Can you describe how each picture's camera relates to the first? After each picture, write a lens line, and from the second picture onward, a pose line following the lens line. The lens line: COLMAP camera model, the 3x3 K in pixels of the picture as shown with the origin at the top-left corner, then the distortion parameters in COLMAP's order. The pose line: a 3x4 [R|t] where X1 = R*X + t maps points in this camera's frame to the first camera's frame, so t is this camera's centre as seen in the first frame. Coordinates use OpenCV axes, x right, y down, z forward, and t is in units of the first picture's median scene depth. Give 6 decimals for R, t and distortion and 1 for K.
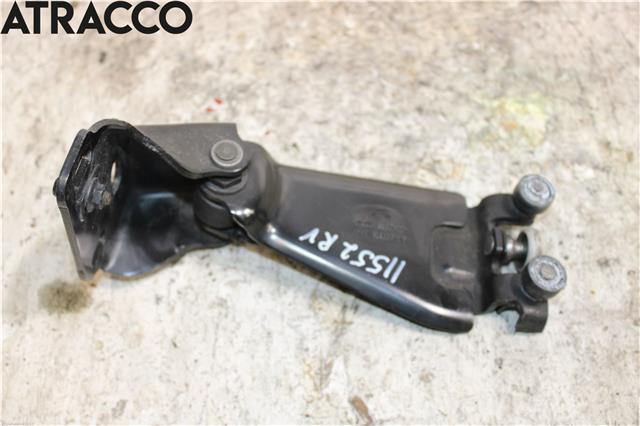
lens RADIAL K [[814.6, 0, 324.2], [0, 814.6, 214.6], [0, 0, 1]] dist [-0.042564, 0.000000]
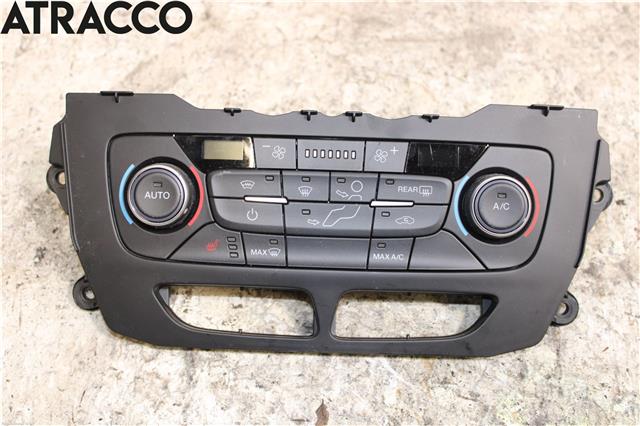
lens RADIAL K [[814.6, 0, 312.3], [0, 814.6, 227.1], [0, 0, 1]] dist [-0.042564, 0.000000]
pose [[0.986444, 0.164066, -0.003321, -0.018941], [-0.163772, 0.985552, 0.043198, -0.323767], [0.010361, -0.042068, 0.999061, 0.245840]]
